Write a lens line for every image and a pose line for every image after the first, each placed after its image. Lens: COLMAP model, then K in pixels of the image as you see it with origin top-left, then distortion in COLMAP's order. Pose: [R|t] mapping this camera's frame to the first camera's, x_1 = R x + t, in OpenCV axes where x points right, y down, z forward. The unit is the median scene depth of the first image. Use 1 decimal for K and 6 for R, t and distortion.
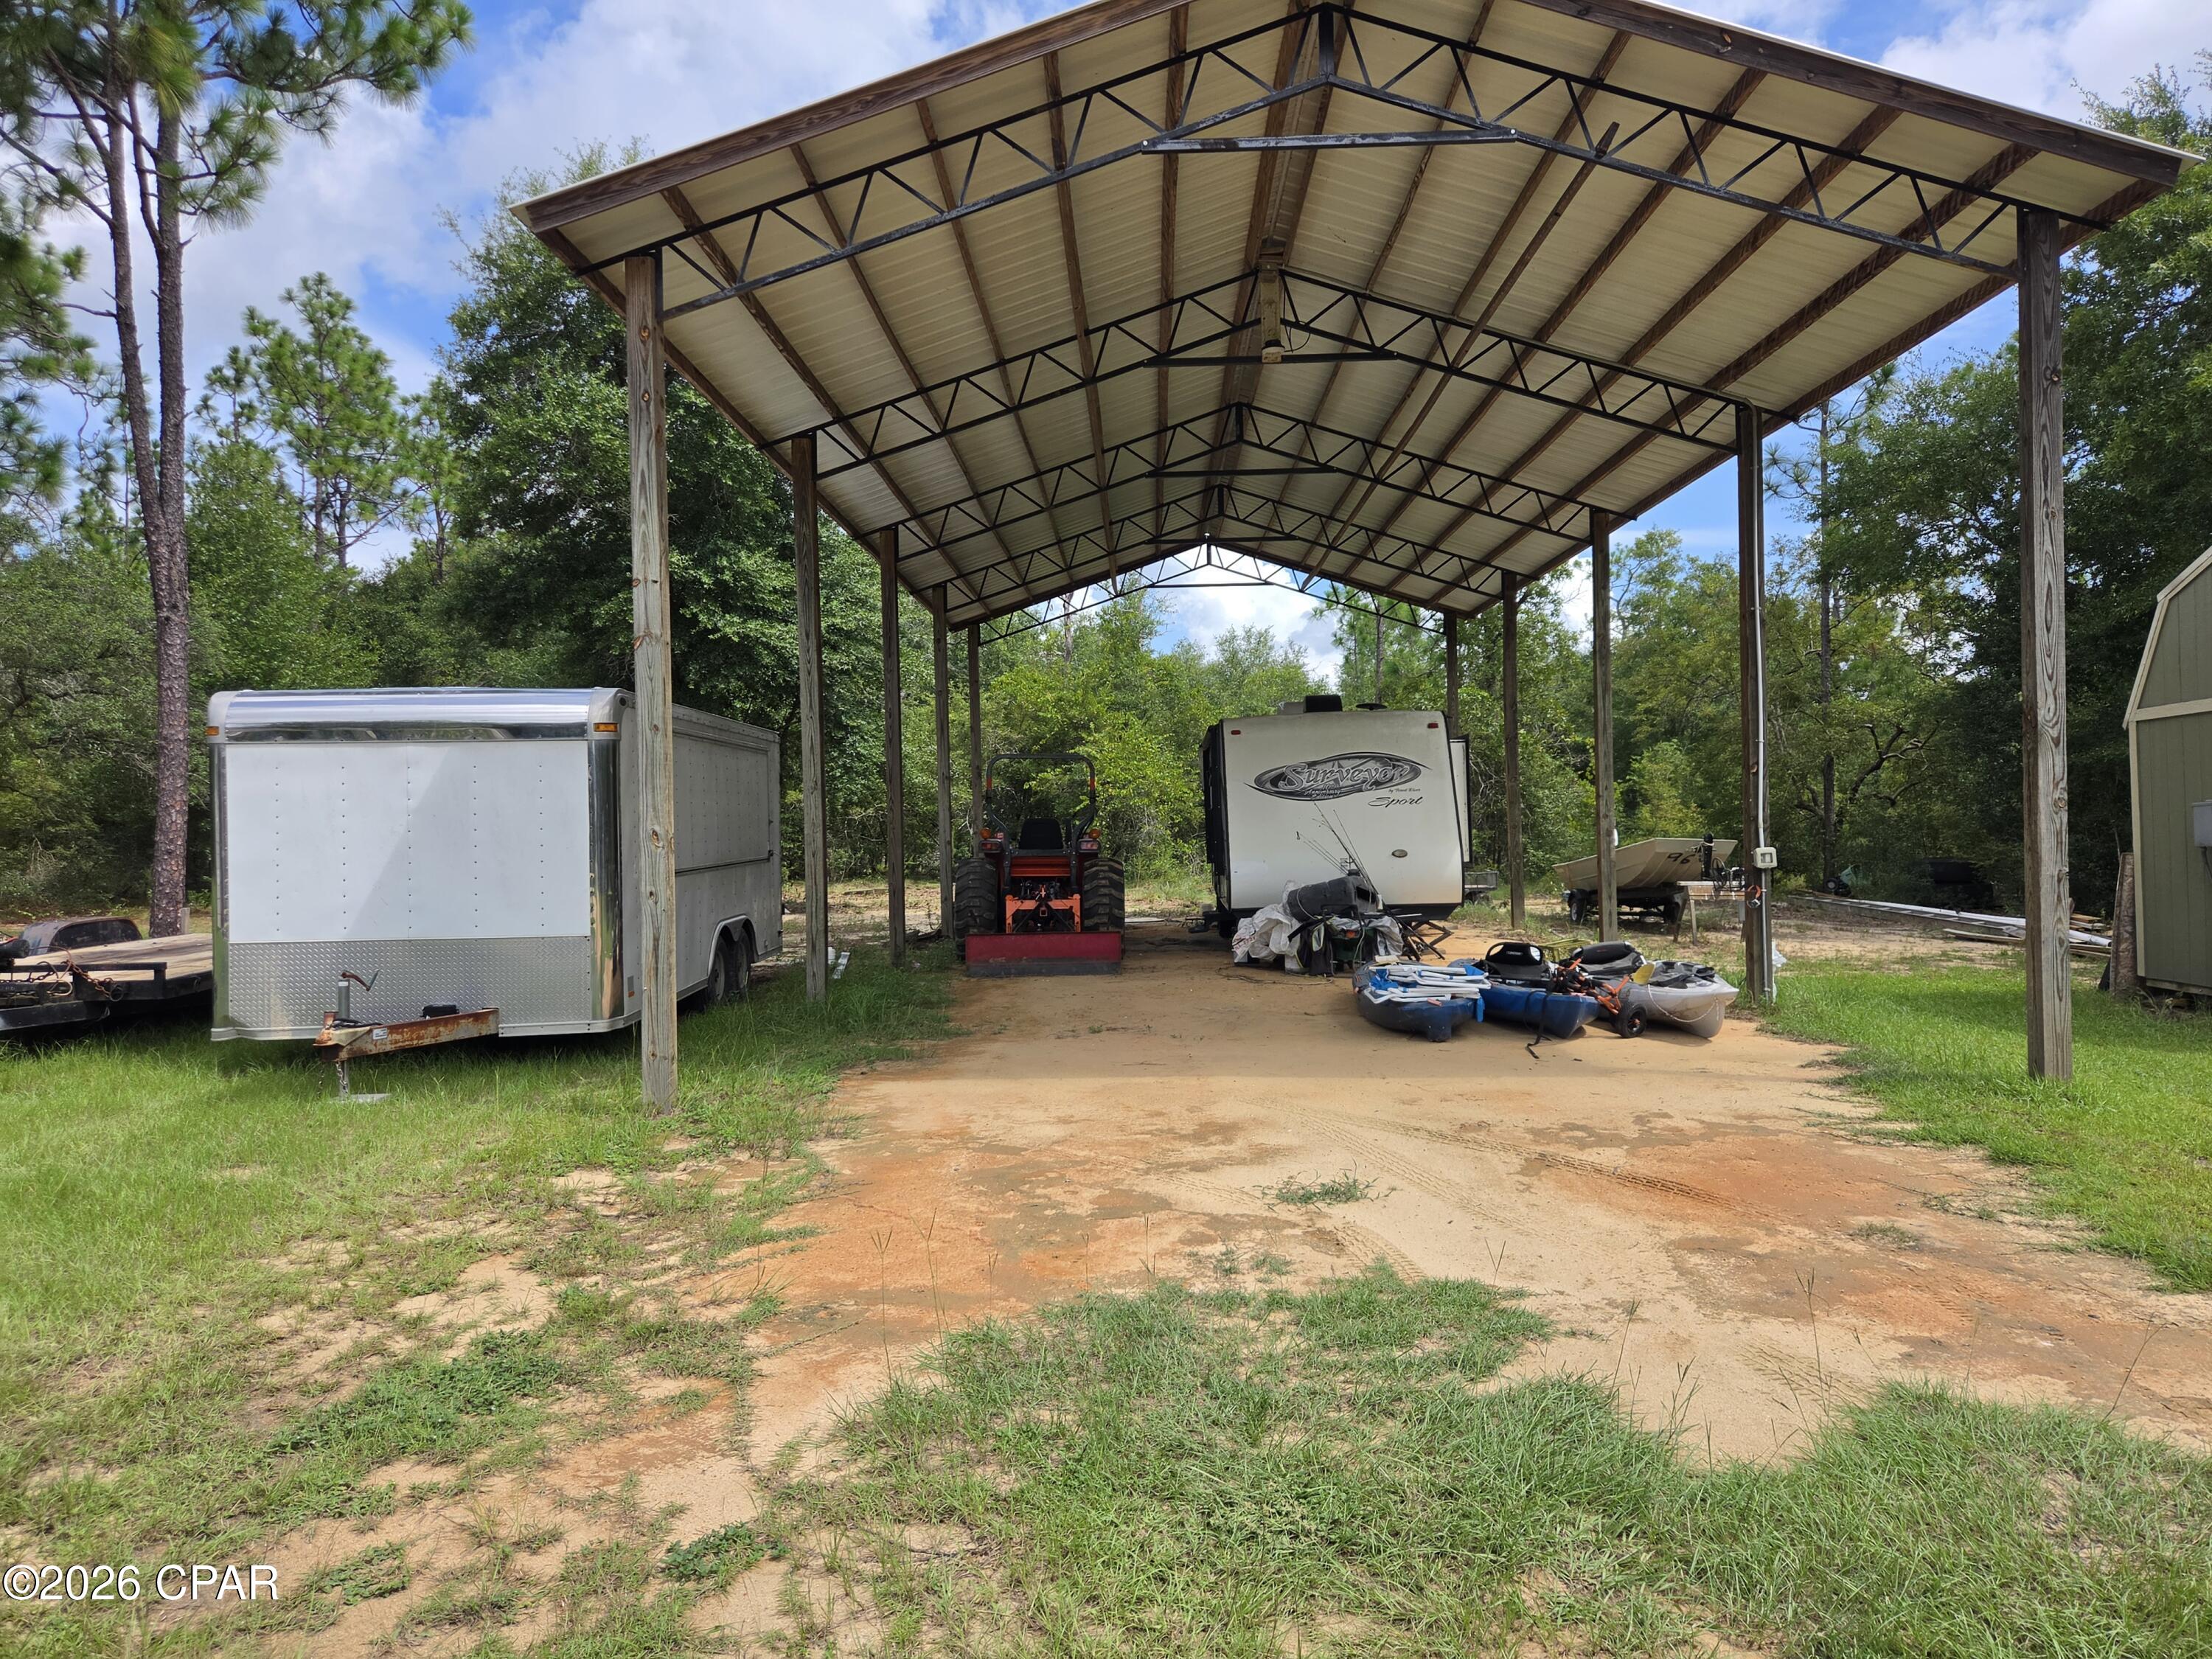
lens RADIAL K [[1512.1, 0, 1106.8], [0, 1512.1, 813.3], [0, 0, 1]] dist [0.072278, -0.057245]
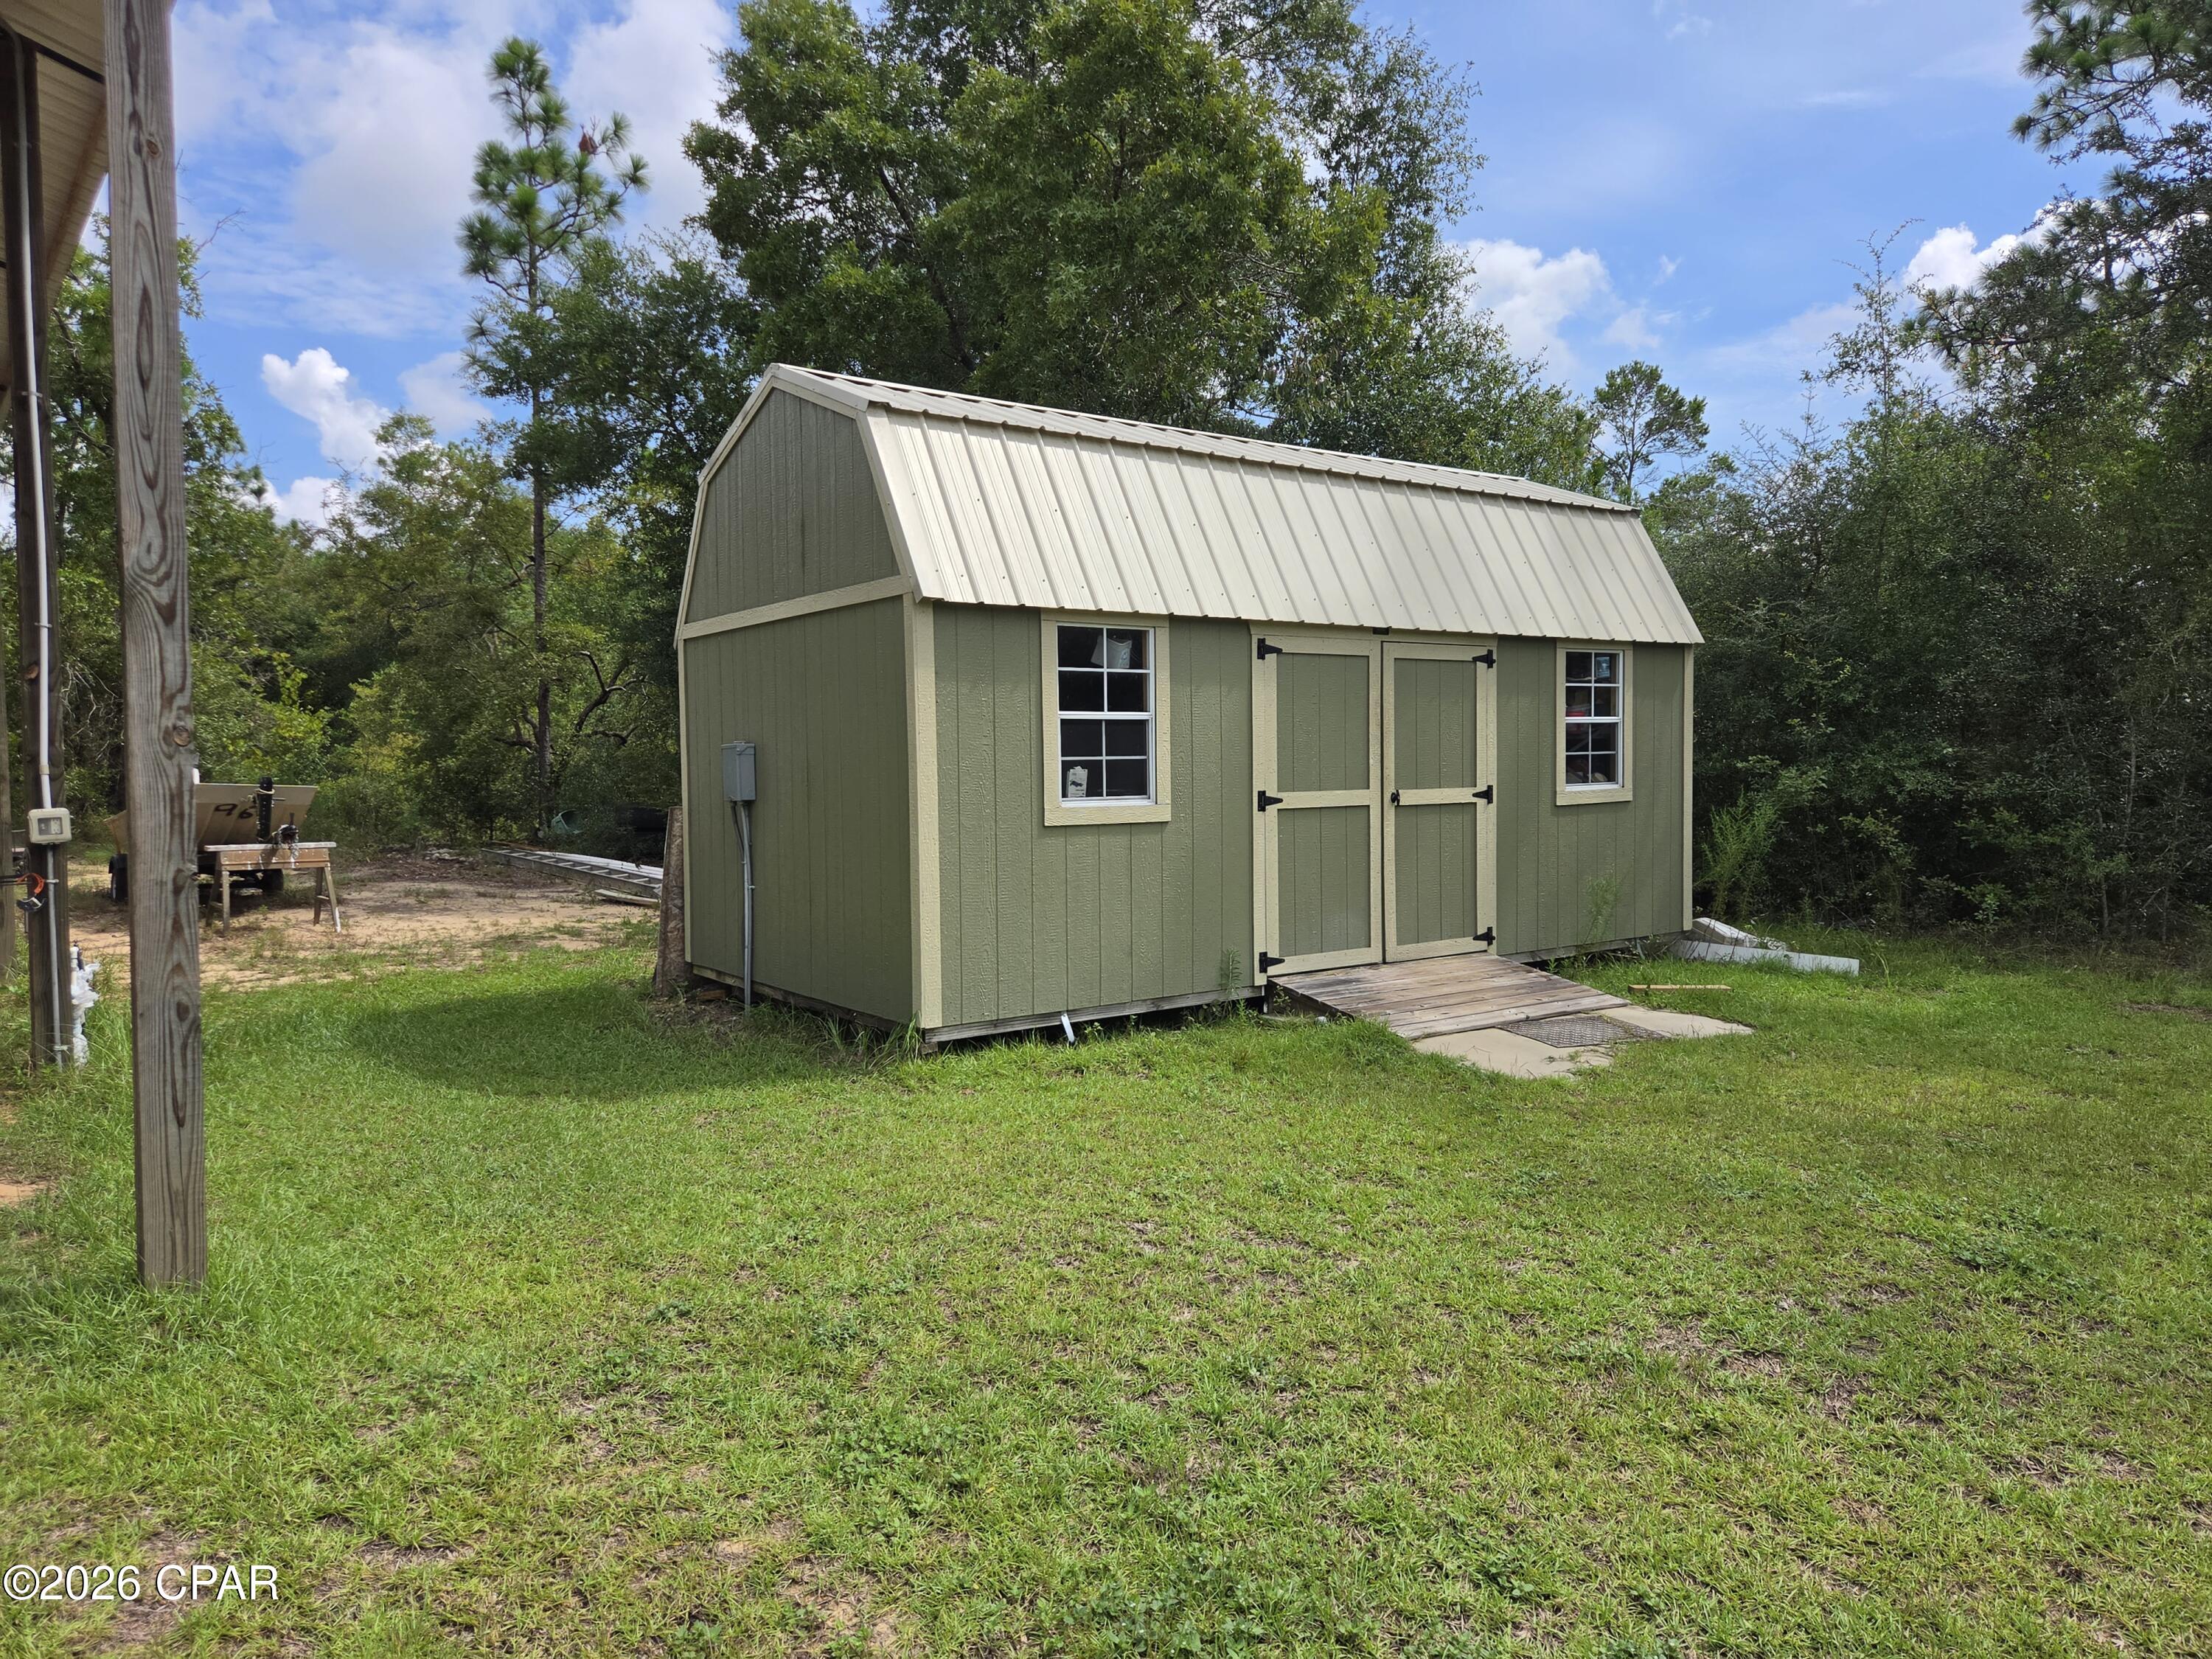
lens RADIAL K [[1512.1, 0, 1106.8], [0, 1512.1, 813.3], [0, 0, 1]] dist [0.072278, -0.057245]
pose [[0.767088, -0.013985, 0.641390, 0.262650], [-0.013186, 0.999207, 0.037557, -0.002313], [-0.641407, -0.037267, 0.766295, 0.209127]]
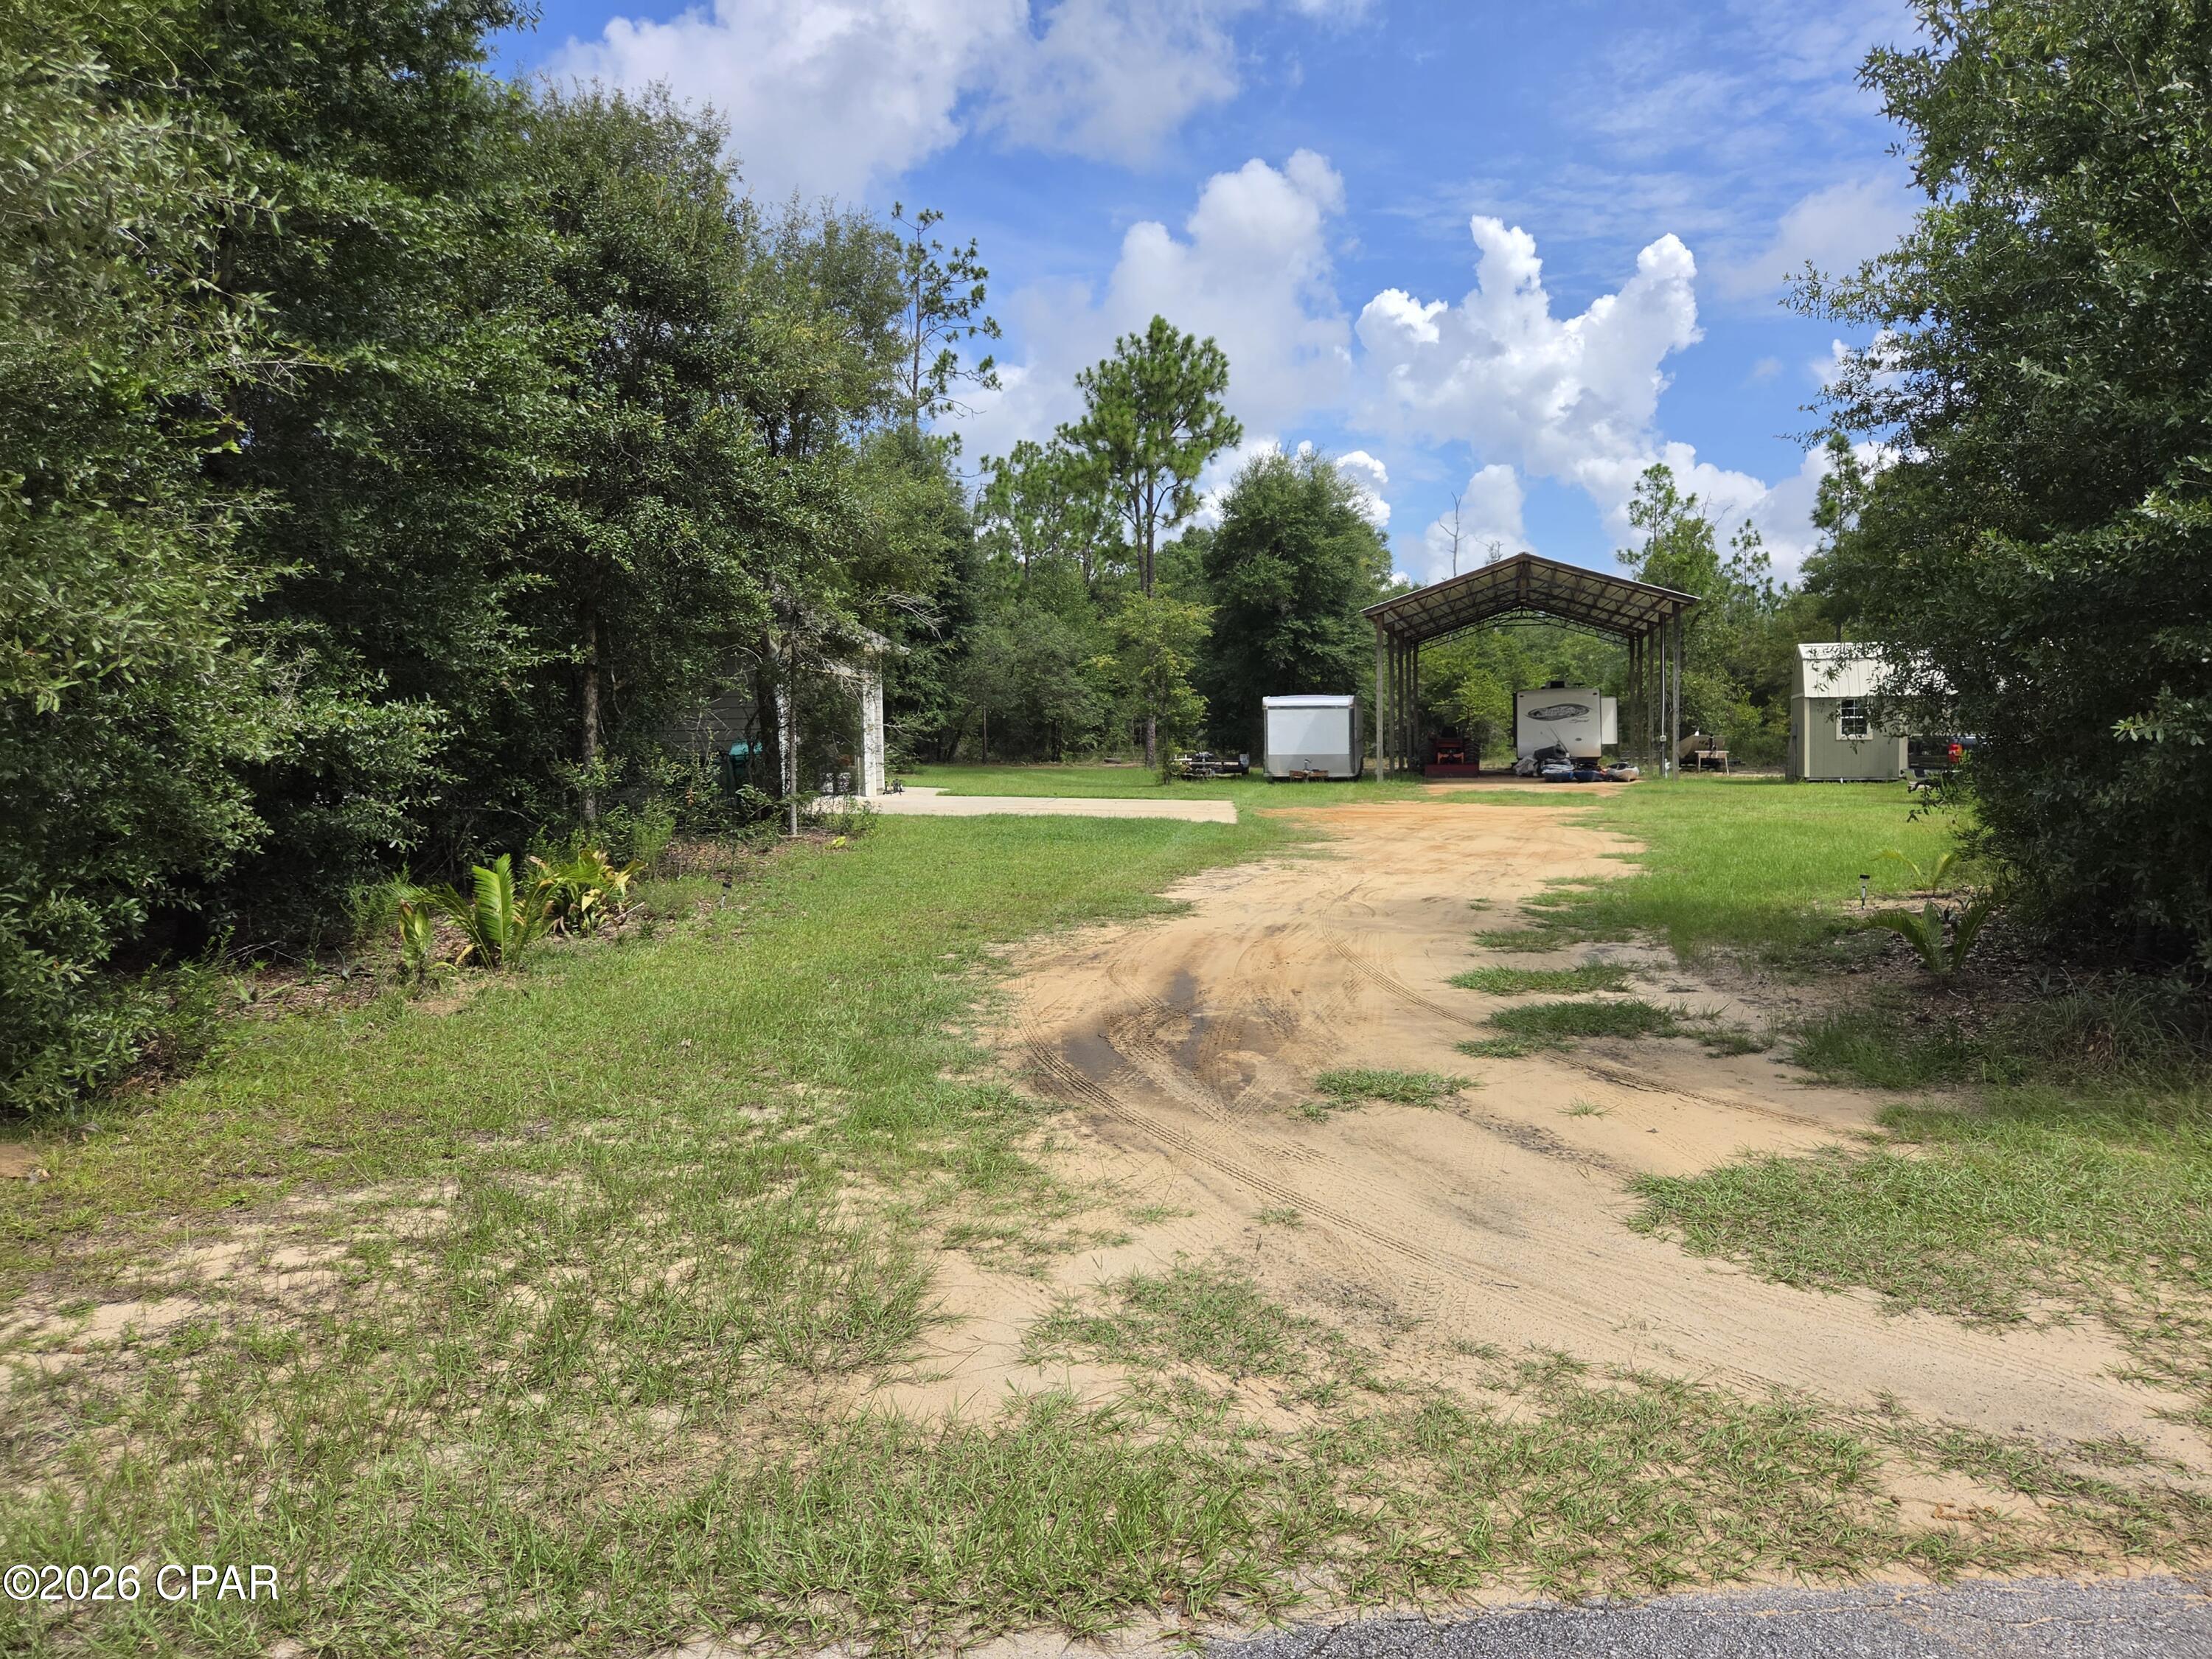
lens RADIAL K [[1512.1, 0, 1106.8], [0, 1512.1, 813.3], [0, 0, 1]] dist [0.072278, -0.057245]
pose [[0.972748, 0.018506, -0.231127, -0.008164], [-0.004101, 0.998027, 0.062652, -0.011203], [0.231830, -0.059997, 0.970904, -2.040117]]
